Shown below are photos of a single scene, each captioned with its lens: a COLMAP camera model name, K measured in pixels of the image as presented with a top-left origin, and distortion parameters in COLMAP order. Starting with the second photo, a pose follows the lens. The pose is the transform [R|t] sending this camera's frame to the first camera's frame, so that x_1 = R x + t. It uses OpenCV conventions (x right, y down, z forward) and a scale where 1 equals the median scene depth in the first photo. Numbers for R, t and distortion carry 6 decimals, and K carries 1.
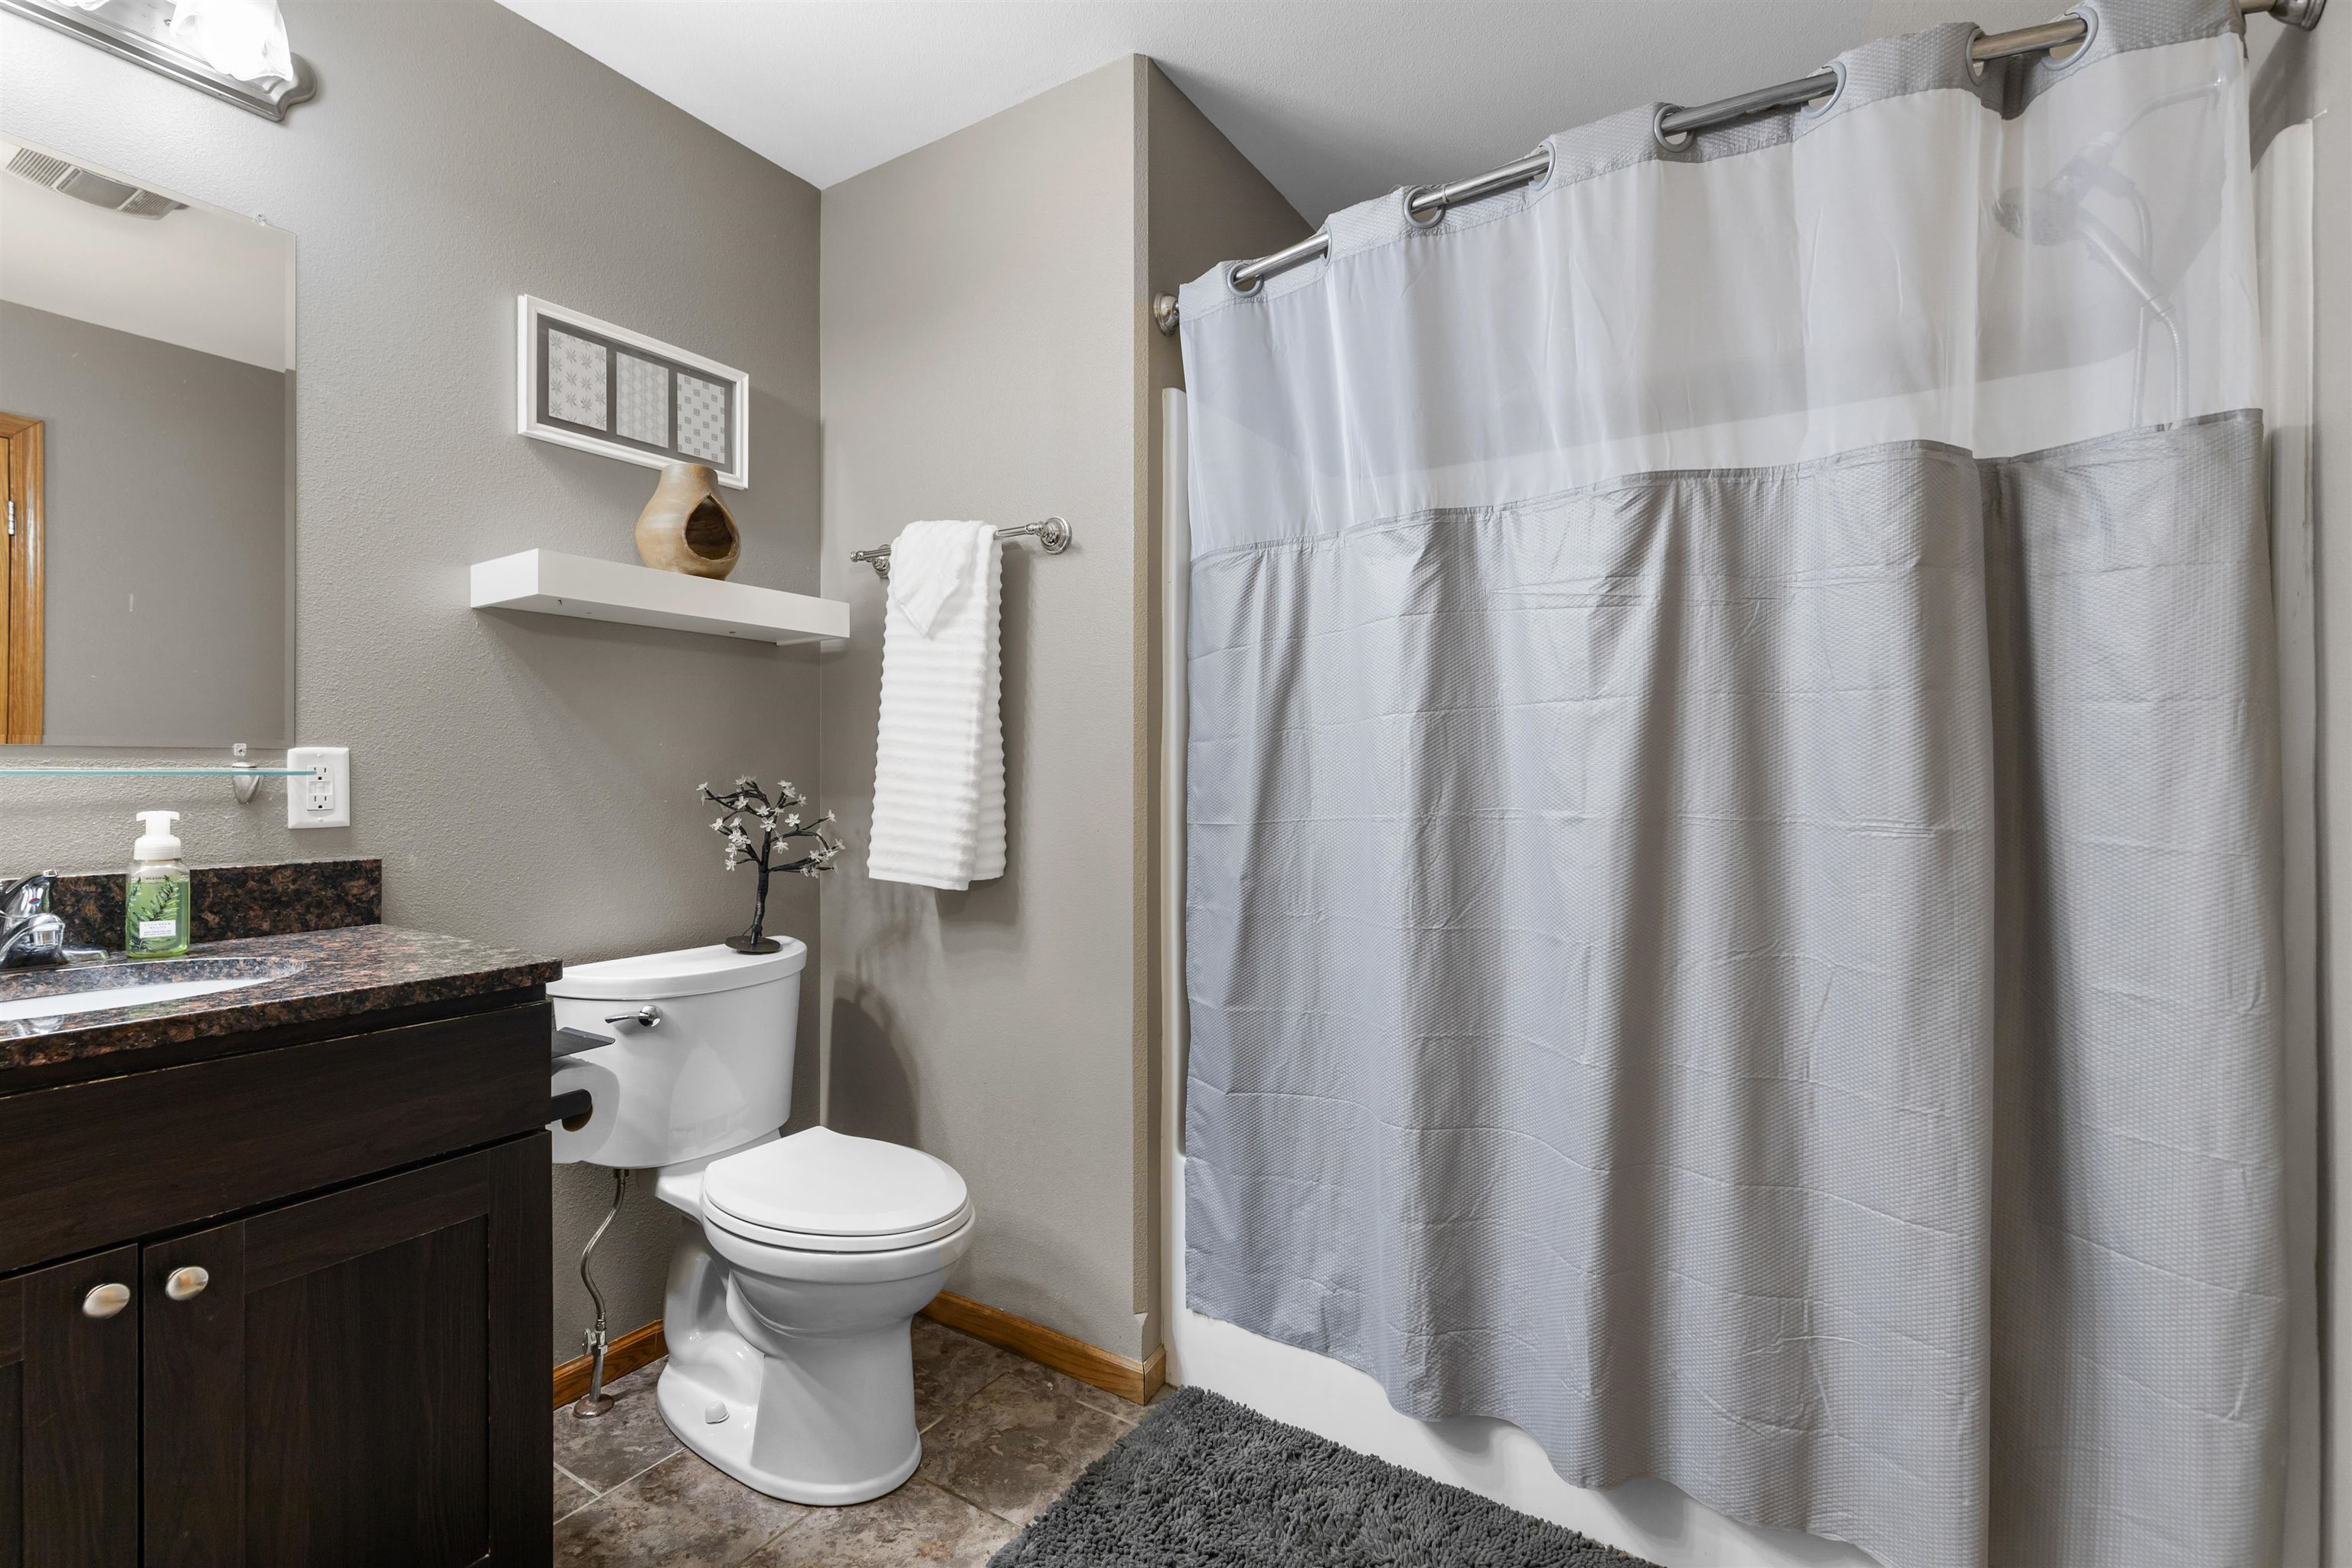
lens RADIAL K [[1040.6, 0, 1145.0], [0, 1040.6, 769.6], [0, 0, 1]] dist [0.003898, 0.000380]
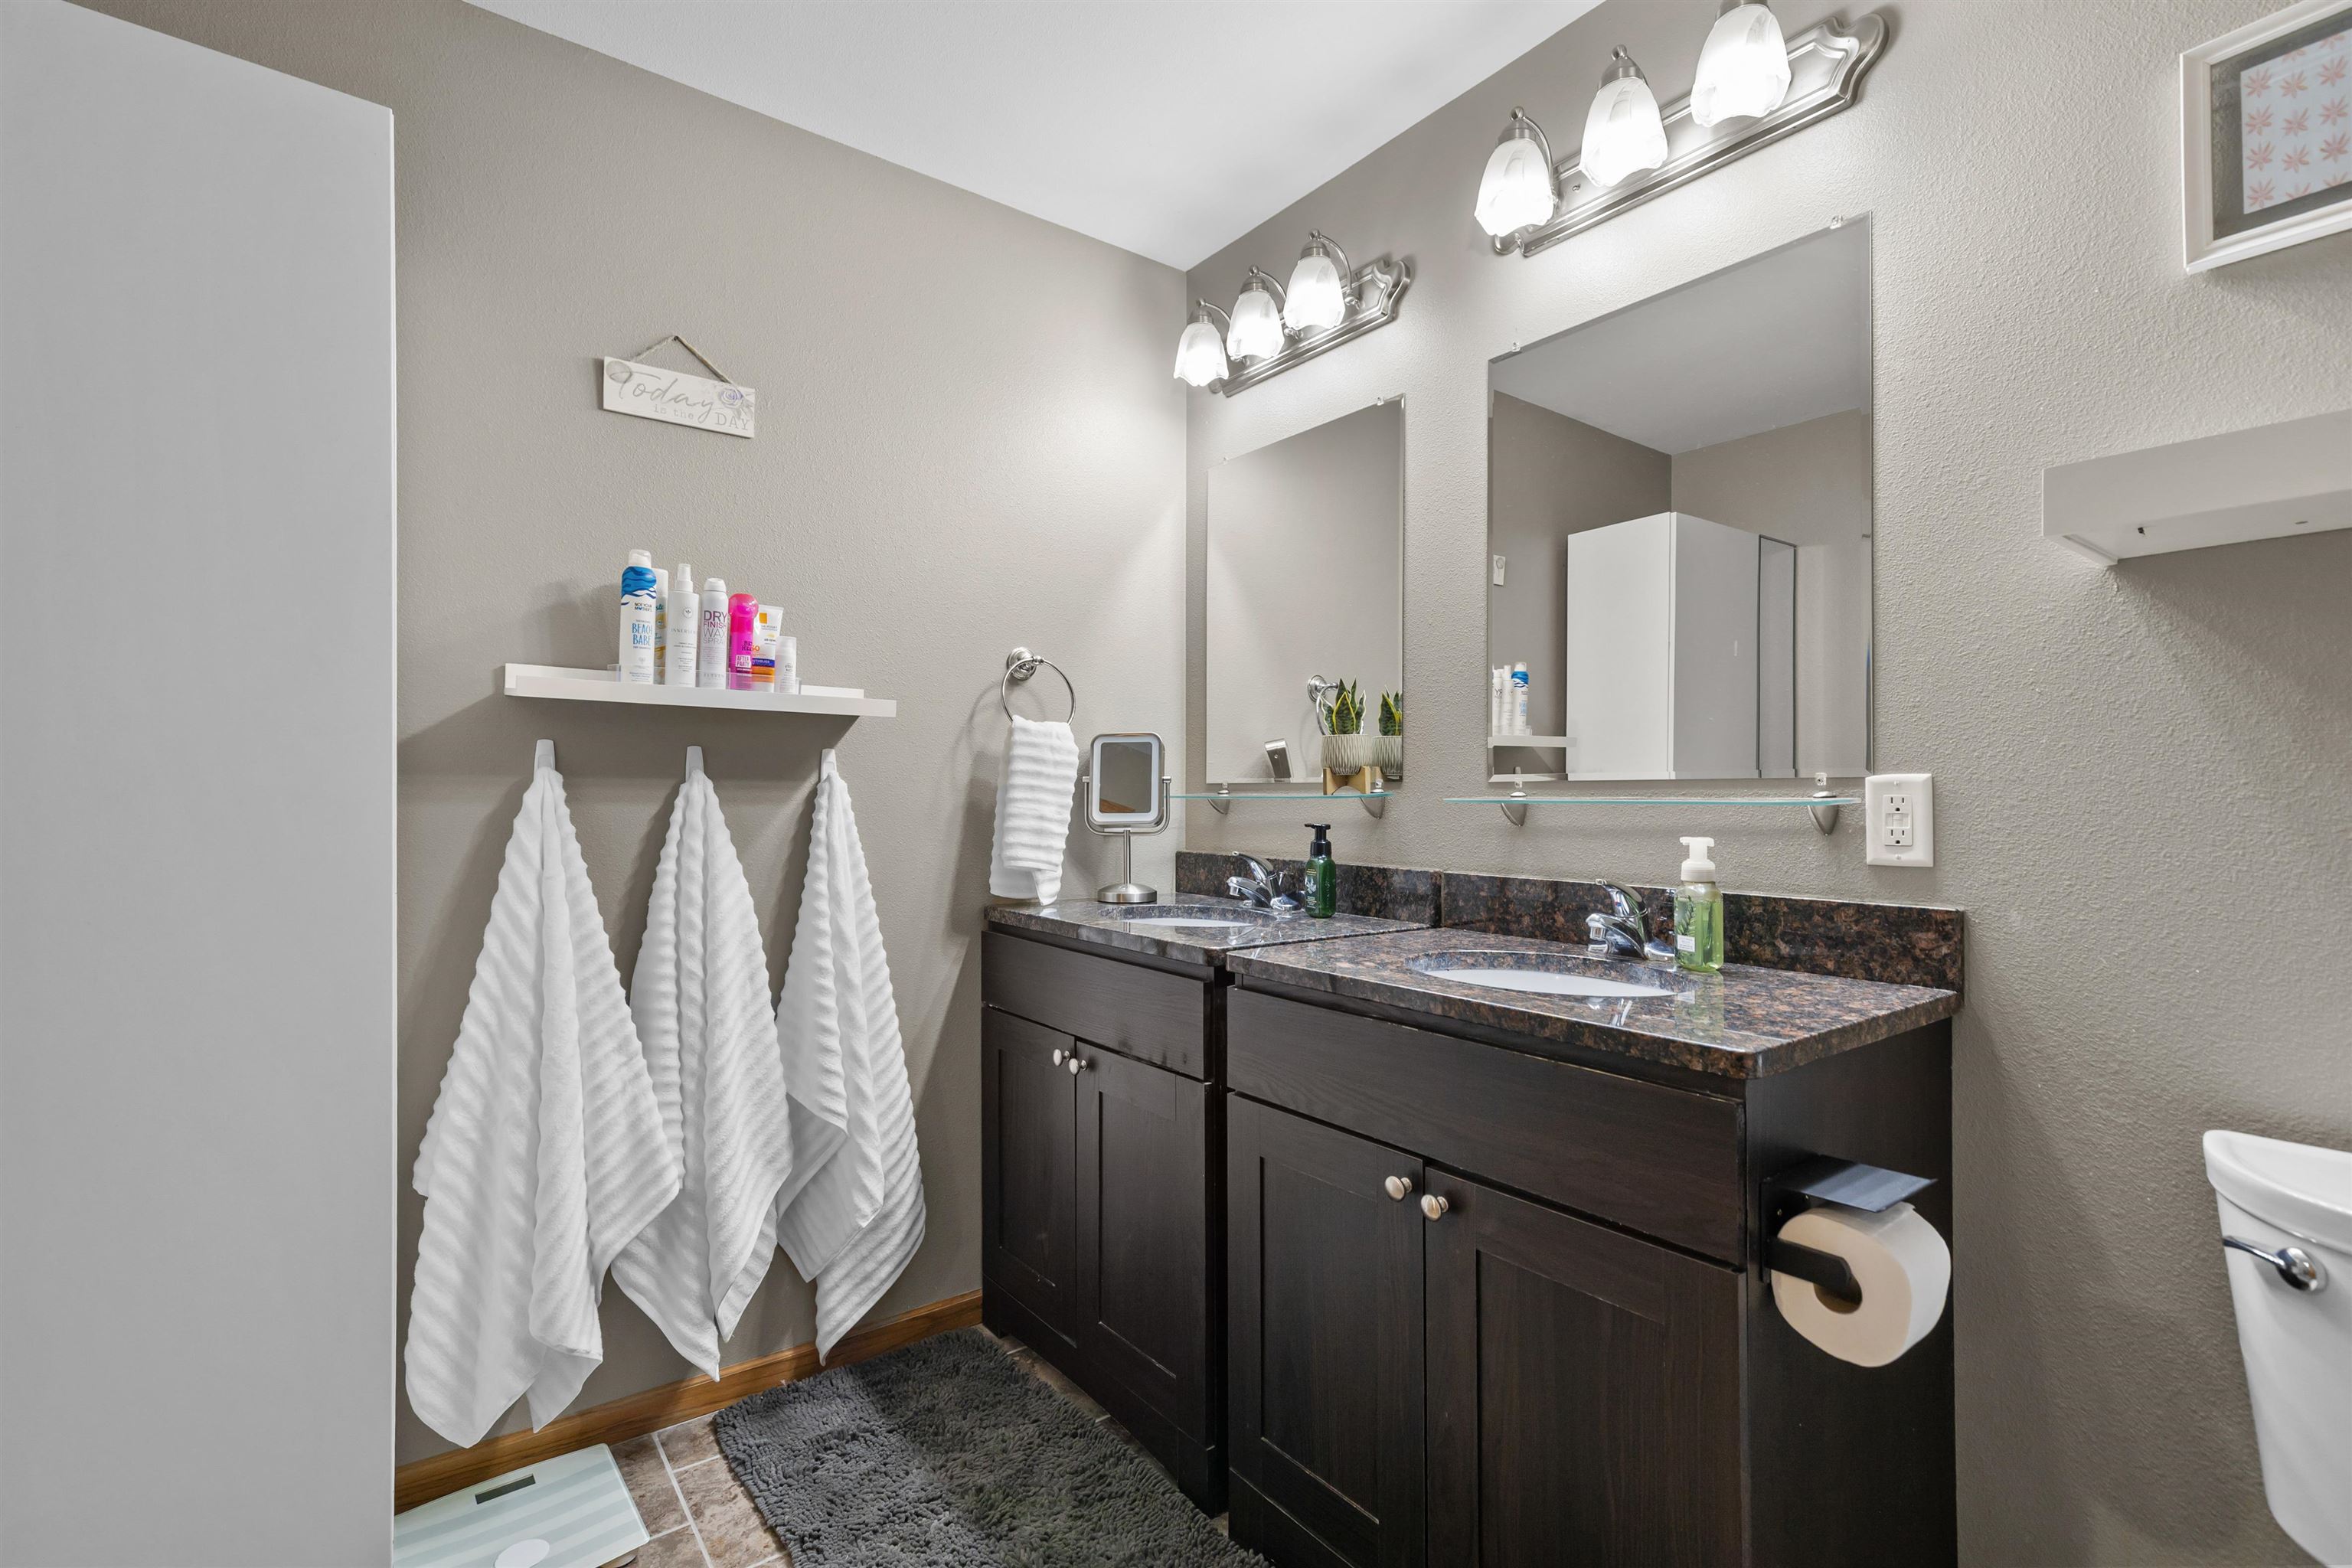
lens RADIAL K [[1065.0, 0, 1176.0], [0, 1065.0, 784.0], [0, 0, 1]] dist [0.003302, 0.000025]
pose [[-0.344359, -0.013933, -0.938735, 0.218428], [-0.000618, 0.999893, -0.014614, 0.000243], [0.938838, -0.004452, -0.344331, 0.625118]]
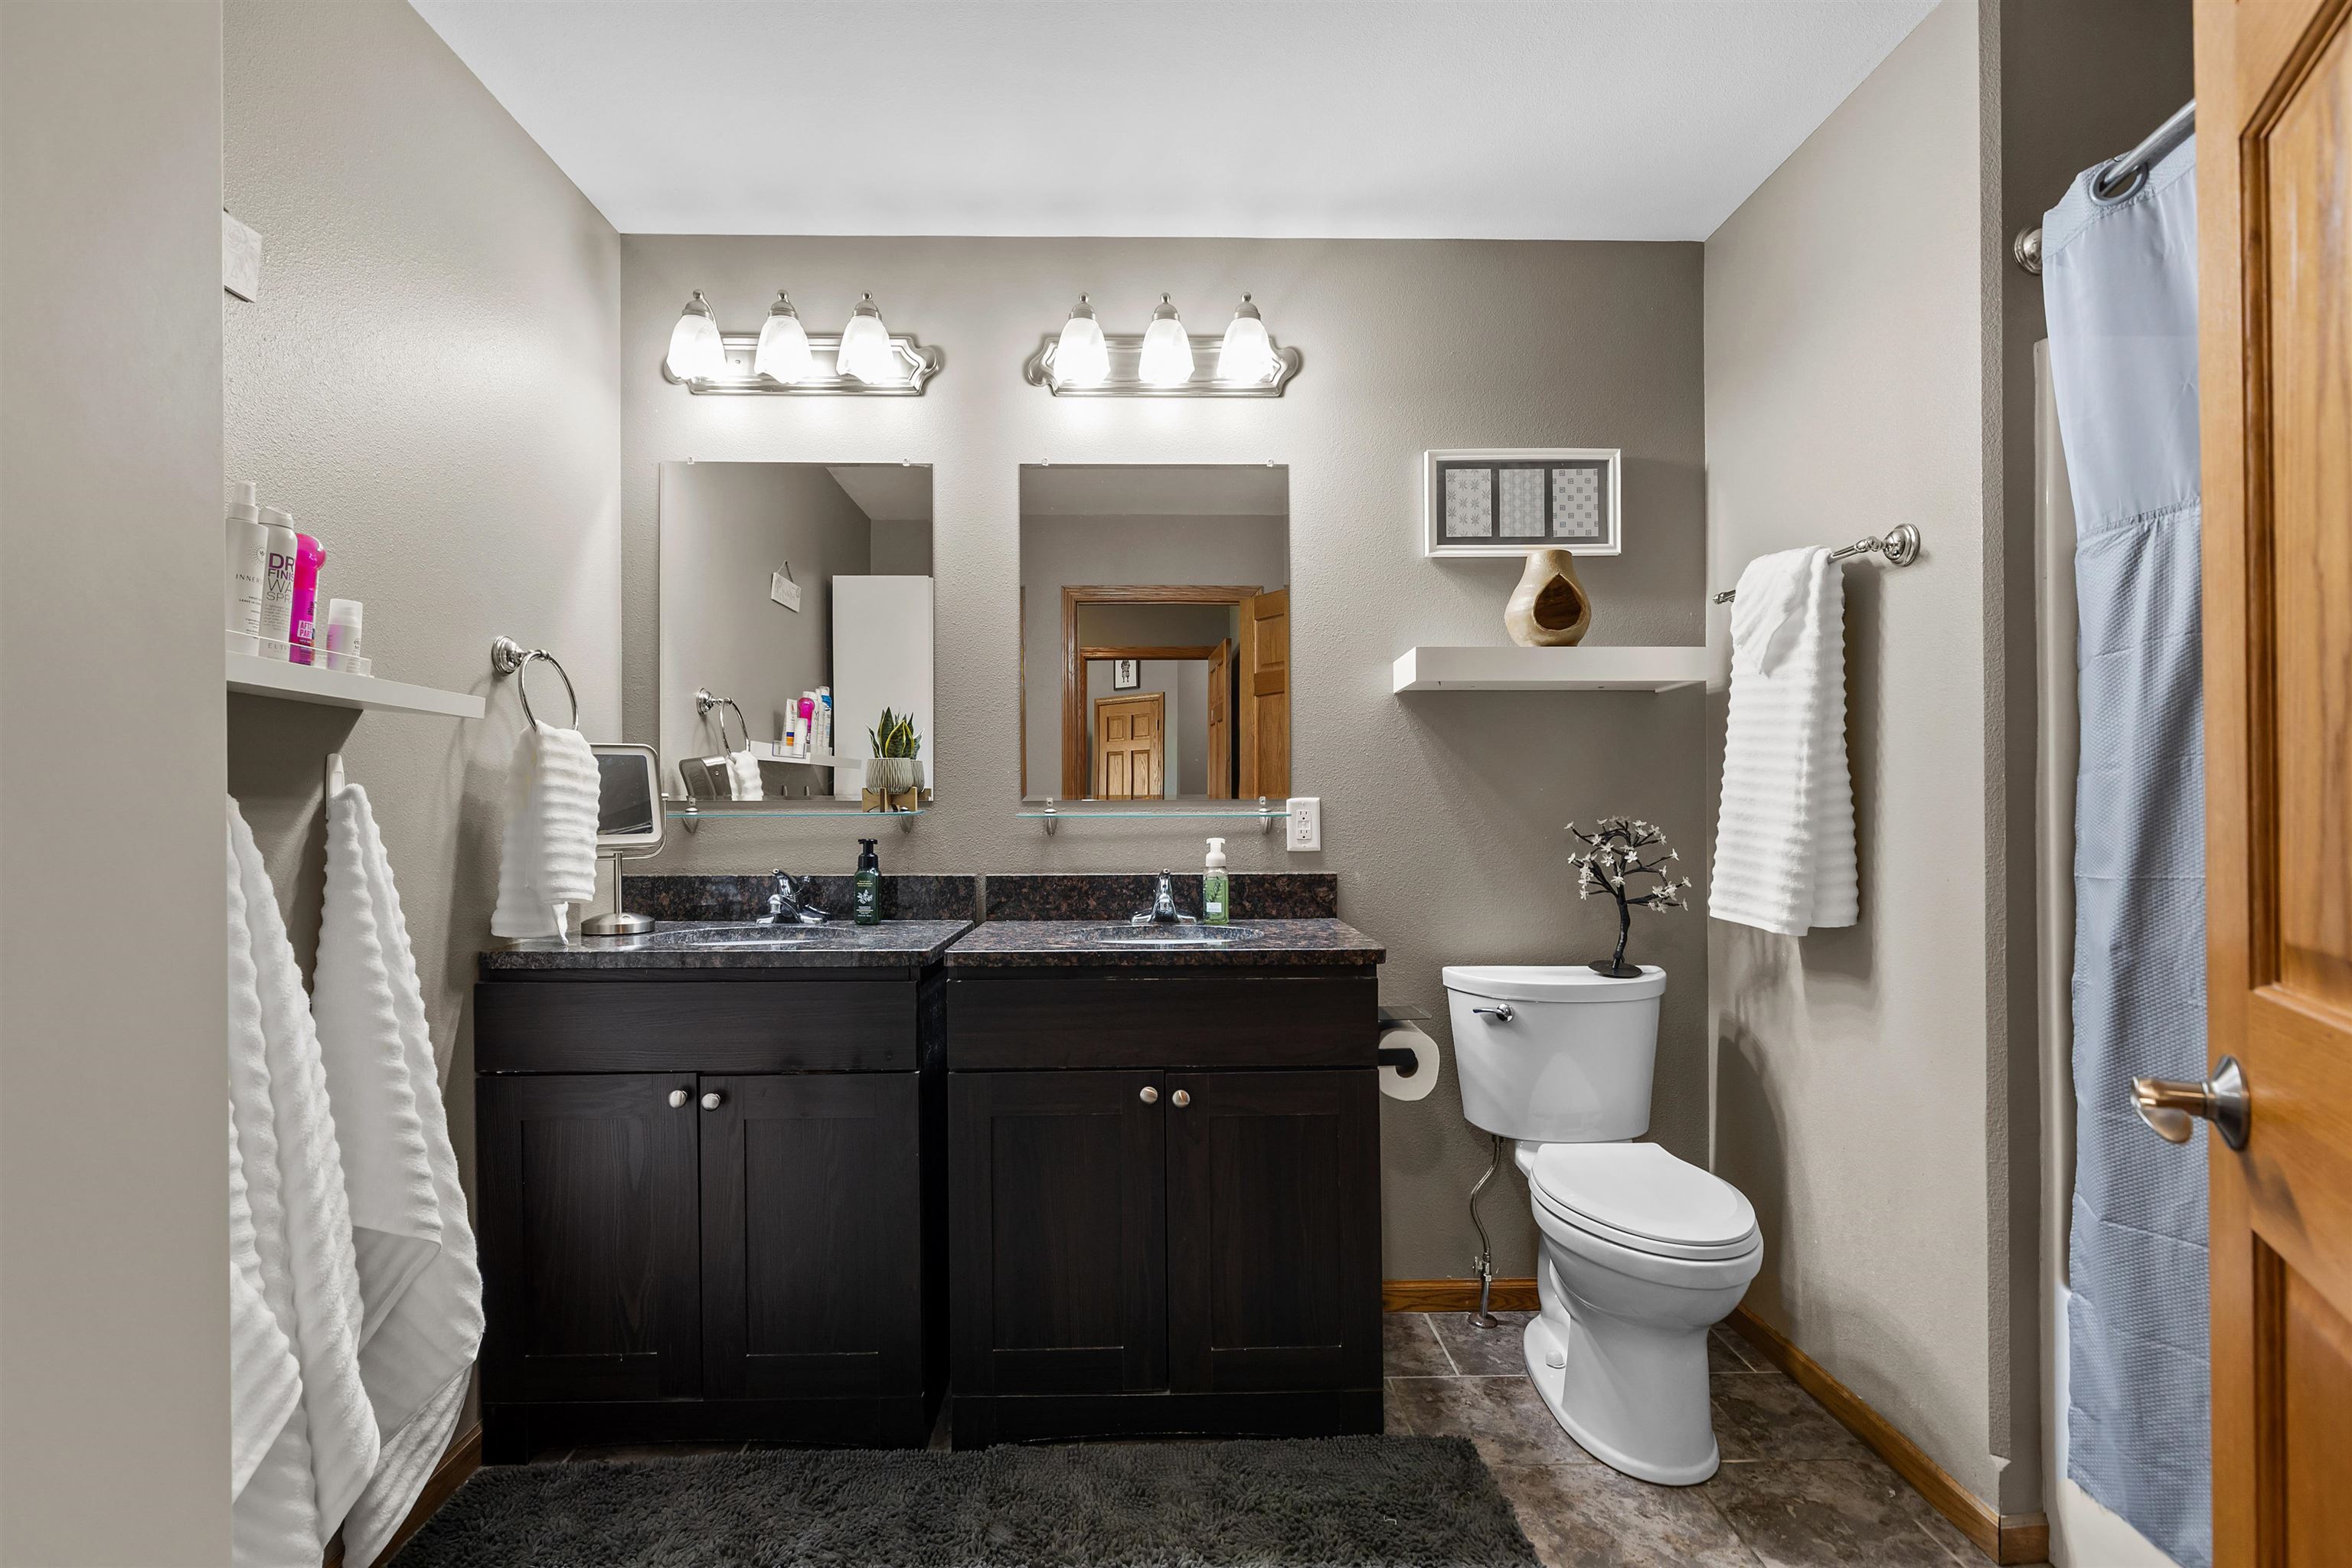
lens RADIAL K [[1105.6, 0, 1185.9], [0, 1105.6, 804.5], [0, 0, 1]] dist [-0.002517, 0.000140]
pose [[0.569691, -0.008435, -0.821816, 0.361958], [0.007845, 0.999958, -0.004826, -0.004638], [0.821822, -0.003698, 0.569733, -0.044366]]
